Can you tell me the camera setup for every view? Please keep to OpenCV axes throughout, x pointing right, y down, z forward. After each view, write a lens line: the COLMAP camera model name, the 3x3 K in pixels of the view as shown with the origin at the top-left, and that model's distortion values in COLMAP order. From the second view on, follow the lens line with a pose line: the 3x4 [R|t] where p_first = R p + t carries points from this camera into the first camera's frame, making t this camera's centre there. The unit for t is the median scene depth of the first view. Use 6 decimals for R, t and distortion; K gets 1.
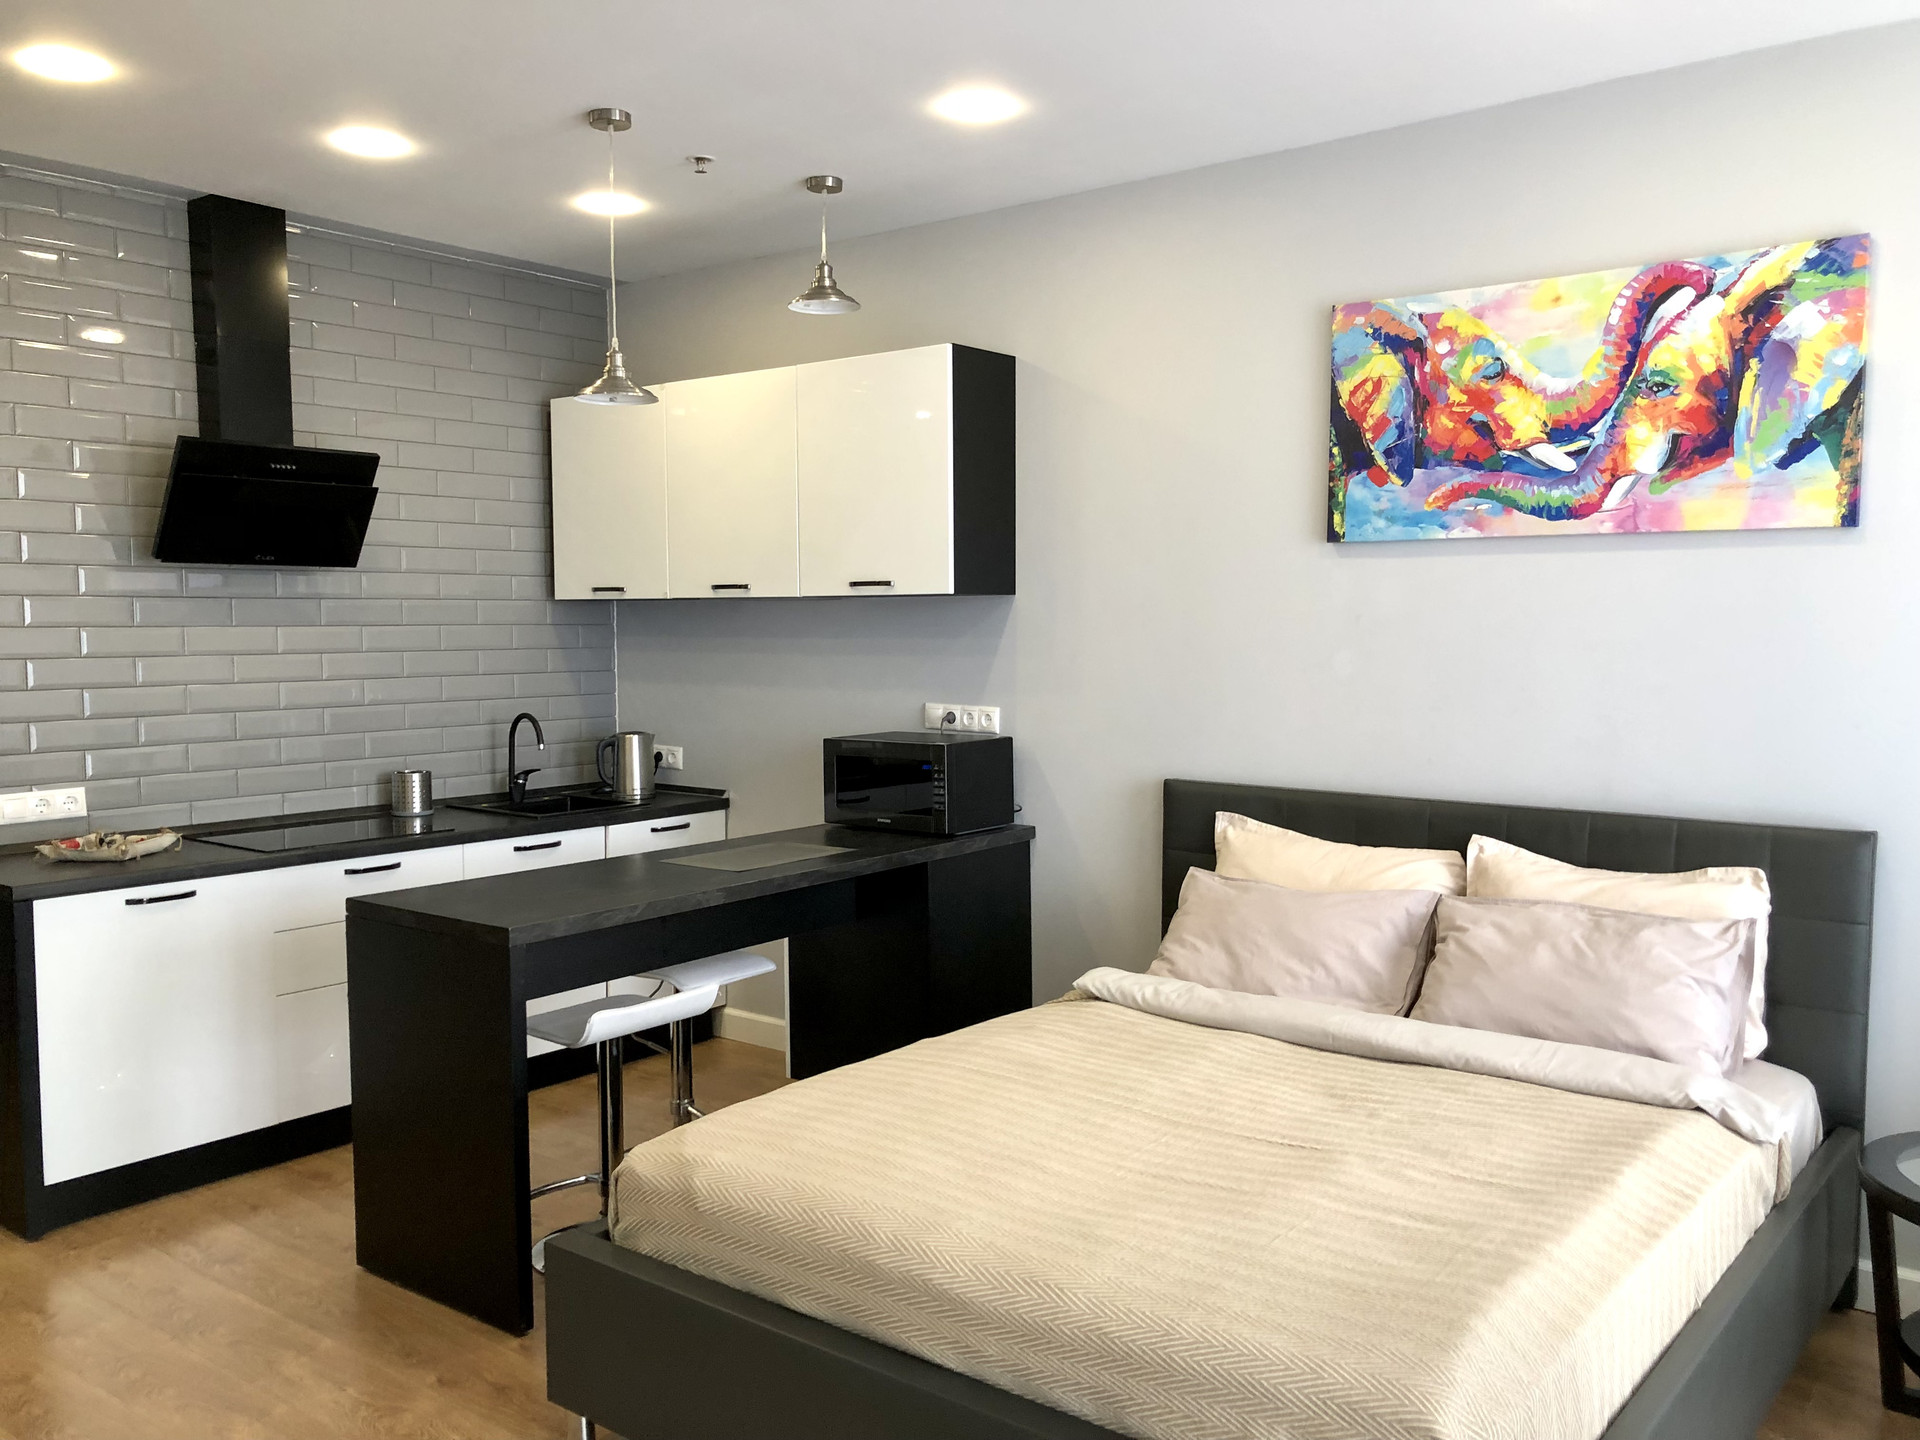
lens RADIAL K [[1561.8, 0, 964.9], [0, 1561.8, 728.9], [0, 0, 1]] dist [0.038917, -0.056311]
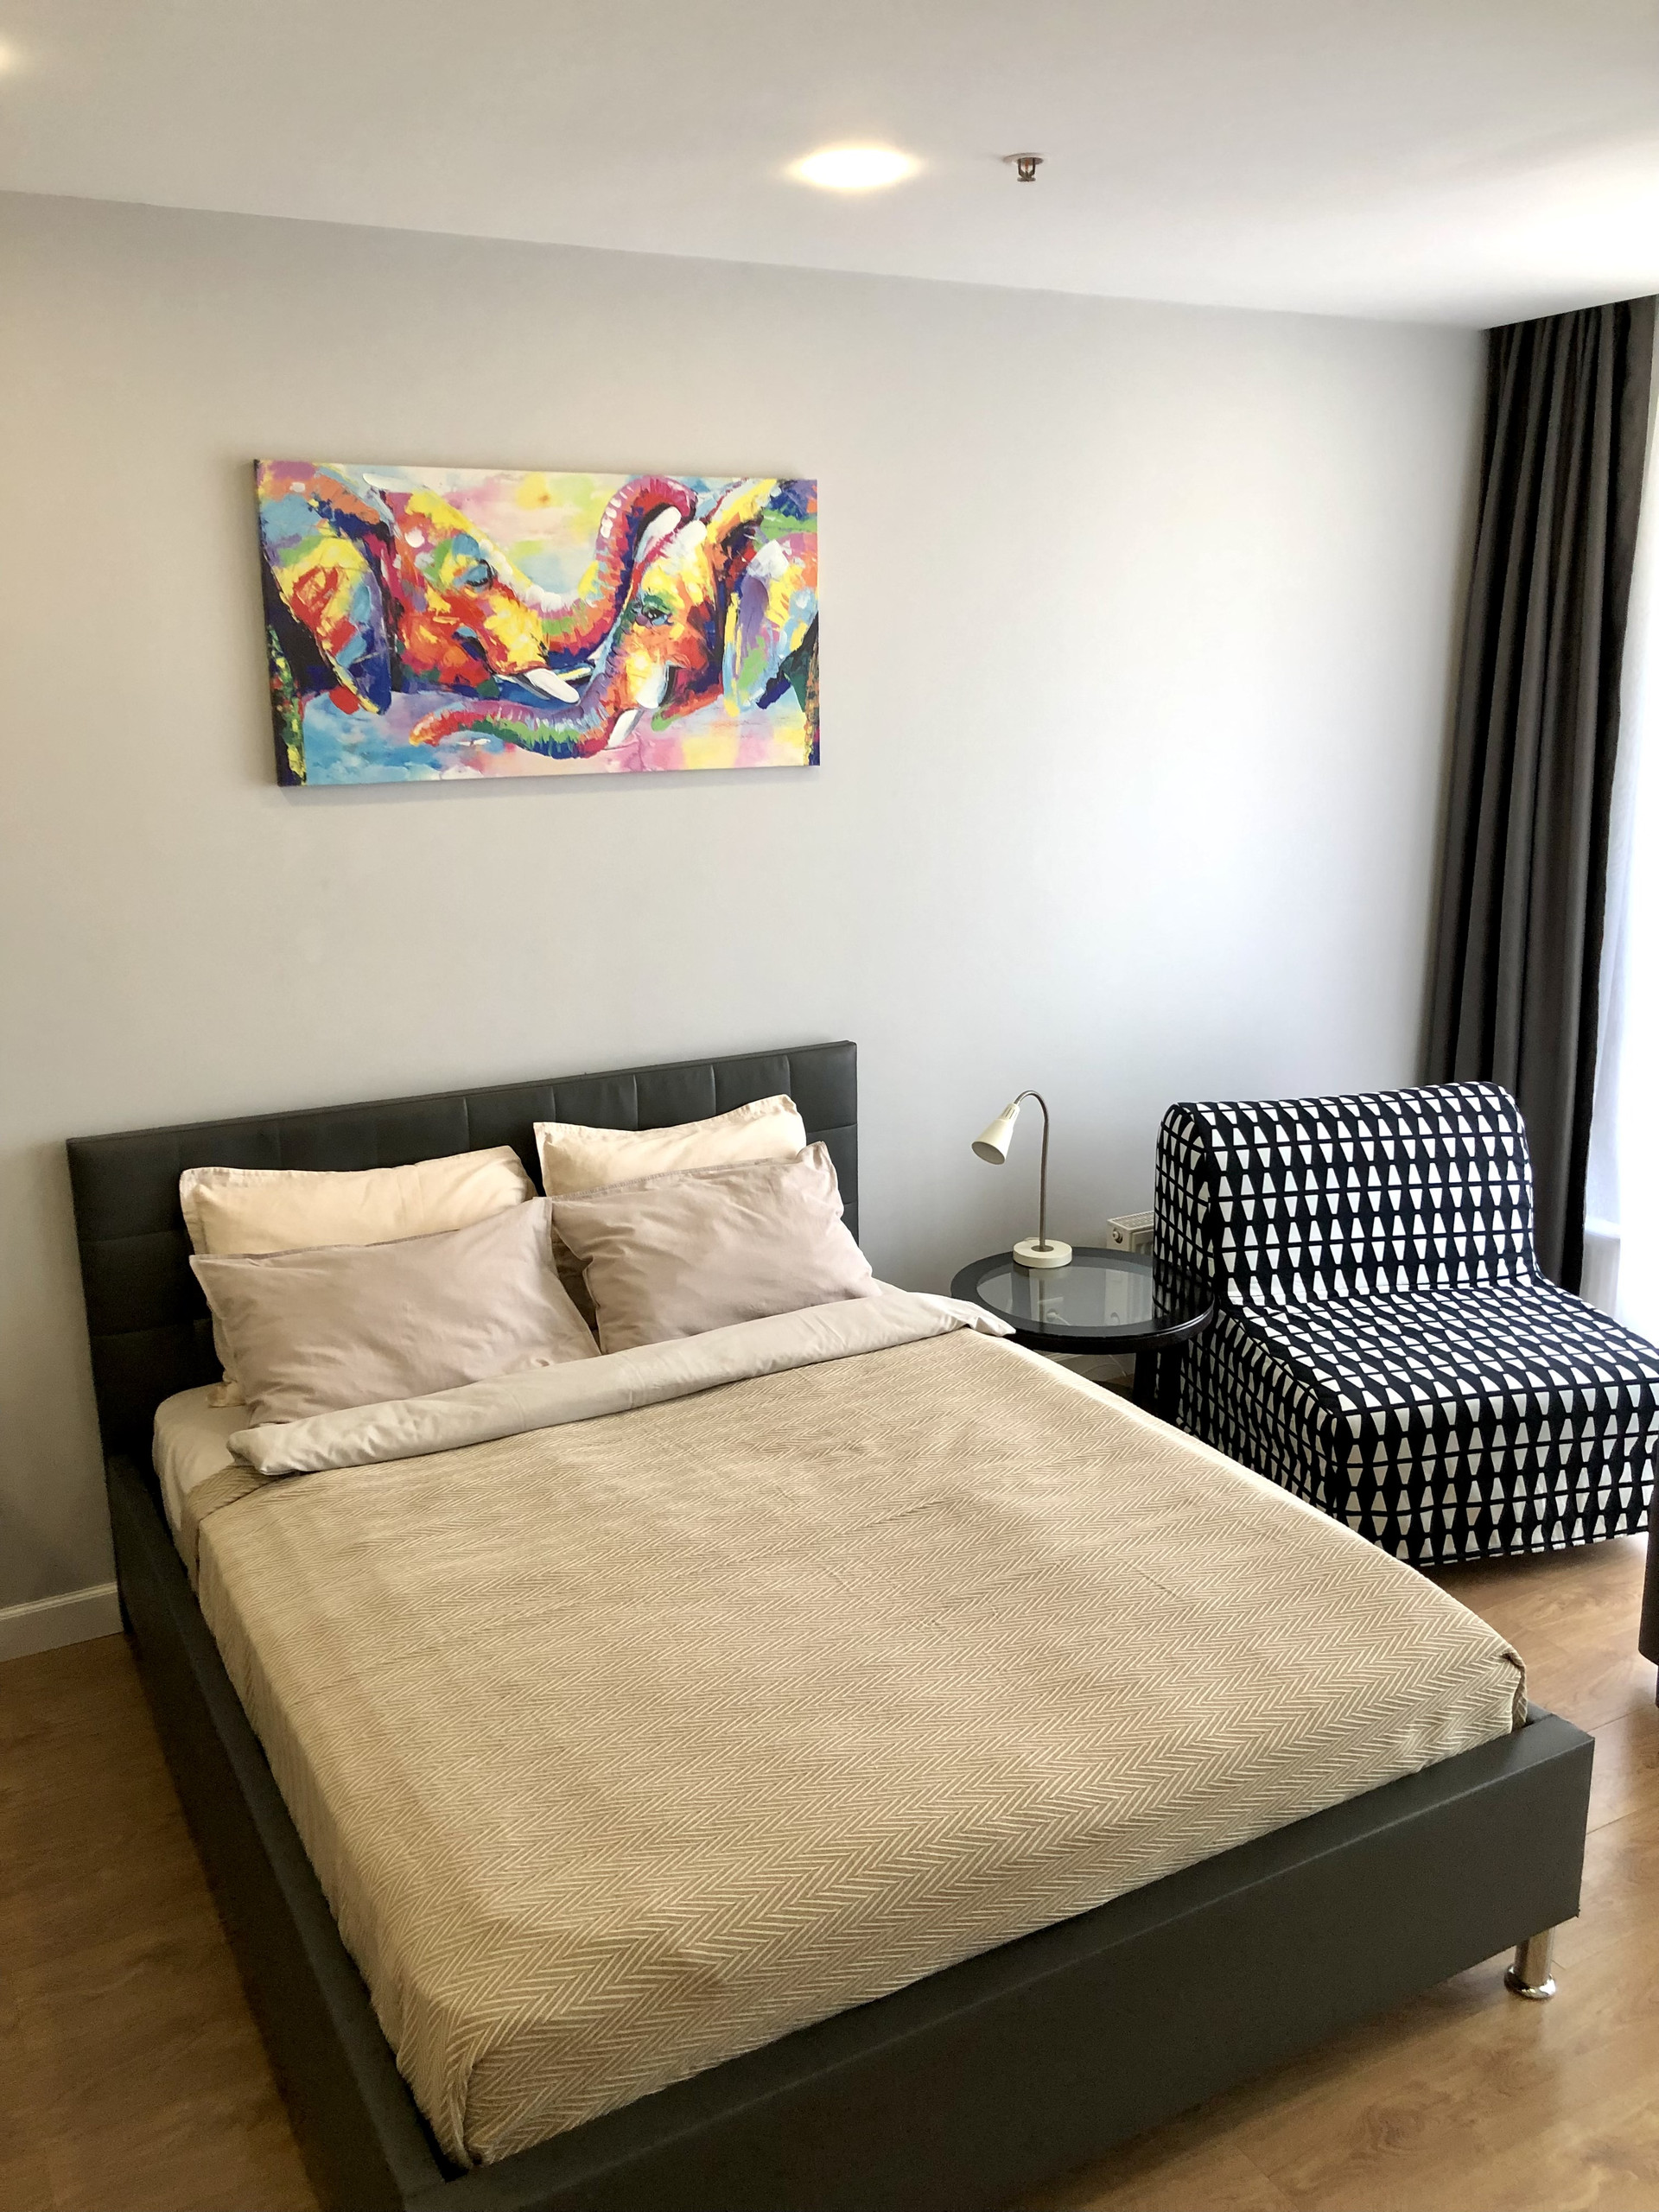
lens RADIAL K [[1799.3, 0, 829.1], [0, 1799.3, 1101.5], [0, 0, 1]] dist [0.038917, -0.056311]
pose [[0.385365, -0.227940, 0.894168, -0.515000], [0.077426, 0.973581, 0.214815, -0.149345], [-0.919510, -0.013550, 0.392832, 0.451823]]
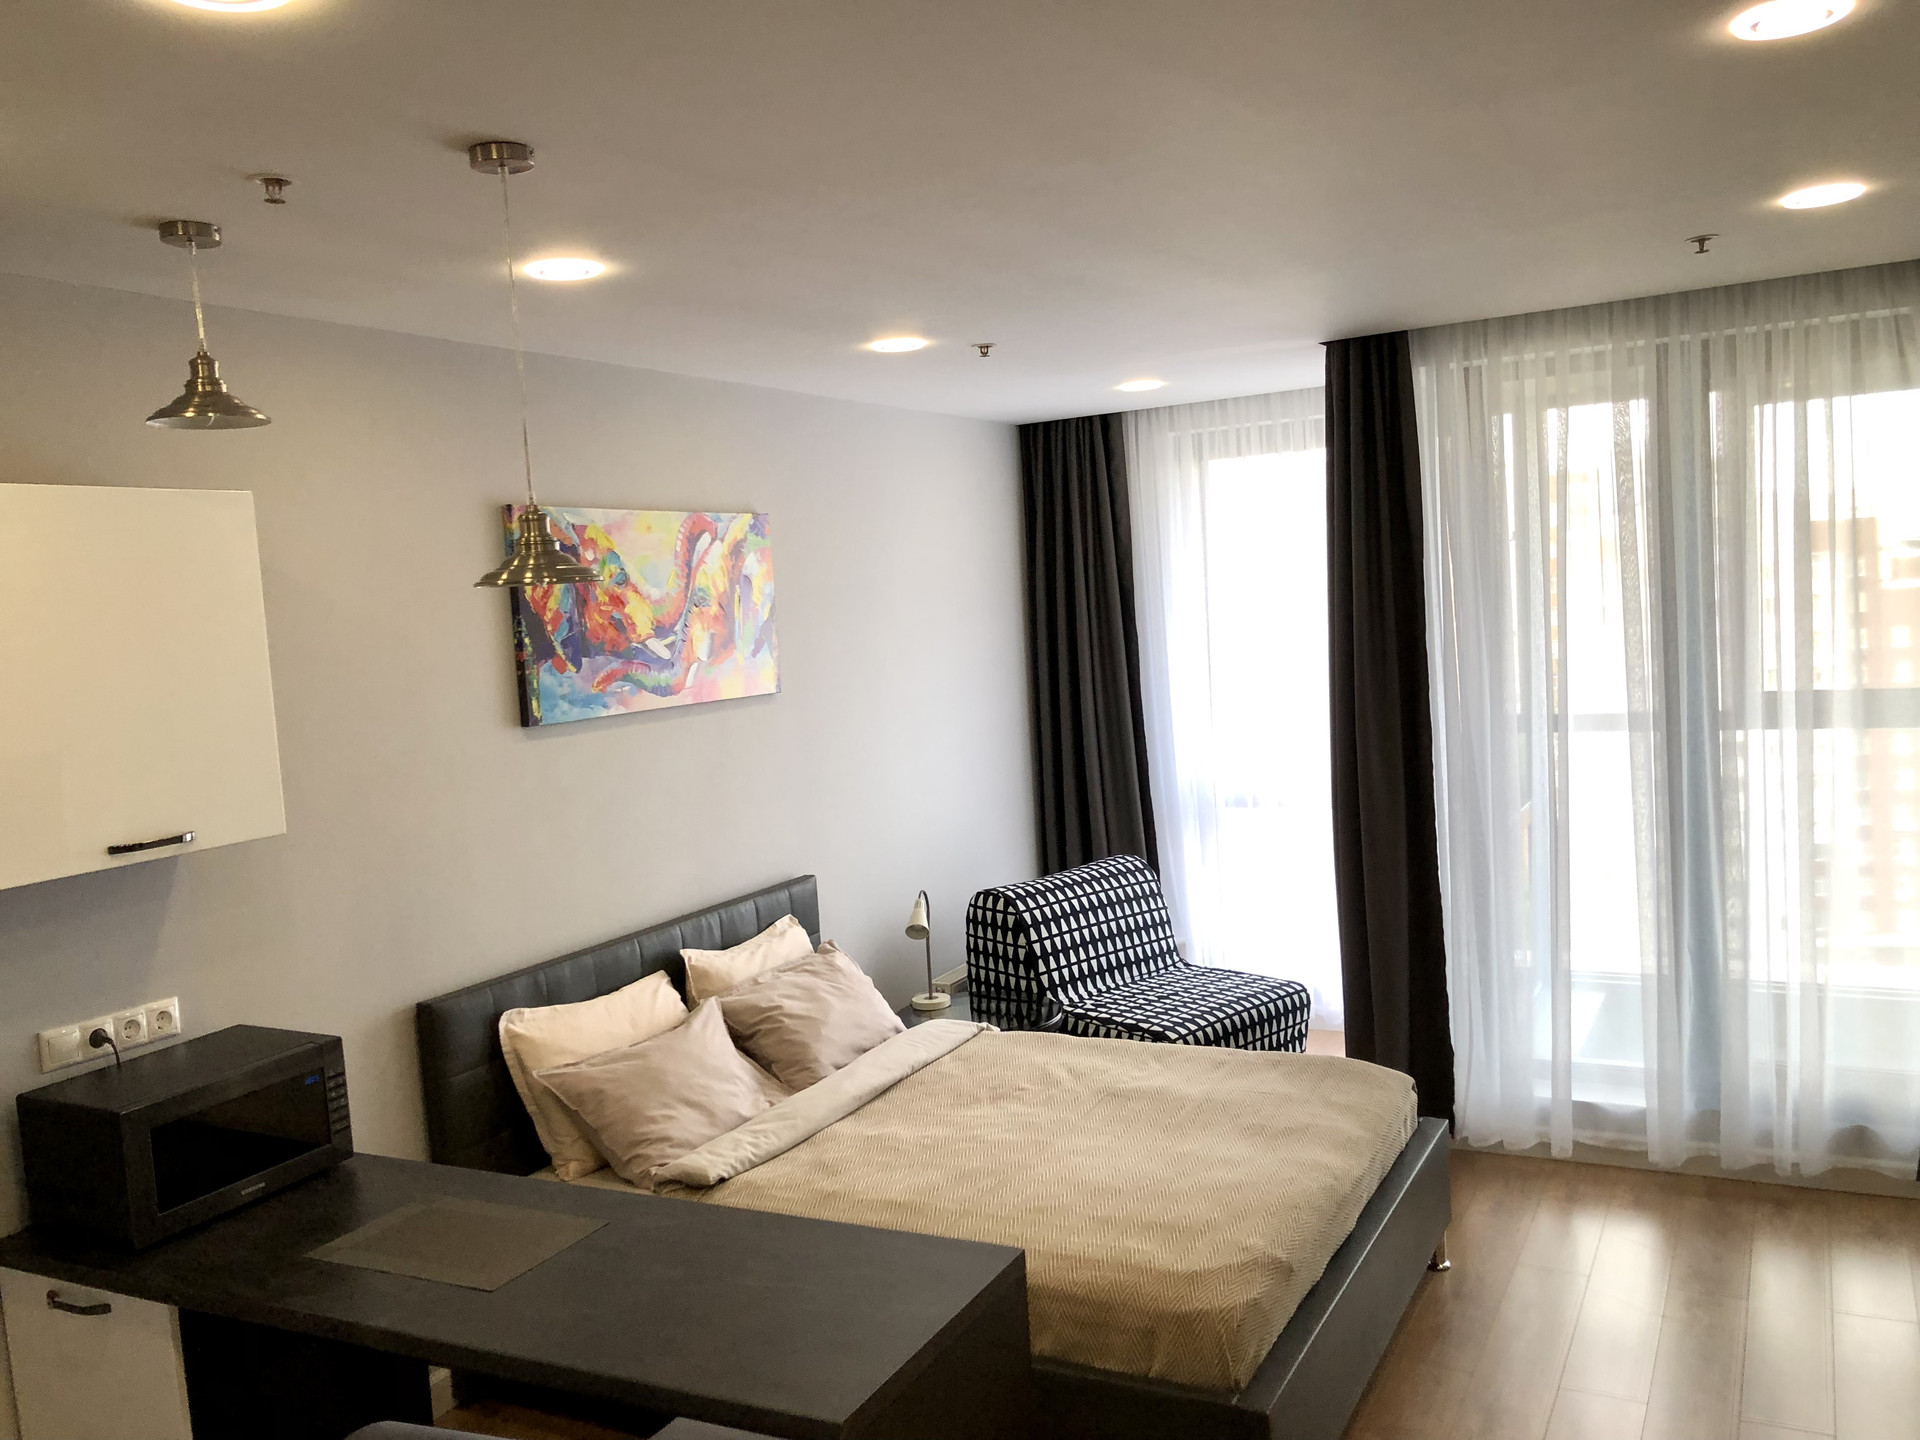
lens RADIAL K [[1561.8, 0, 967.6], [0, 1561.8, 716.5], [0, 0, 1]] dist [0.038917, -0.056311]
pose [[-0.181826, -0.063668, 0.981267, -0.922928], [0.130134, 0.987567, 0.088190, -0.195475], [-0.974682, 0.143732, -0.171280, 0.966734]]
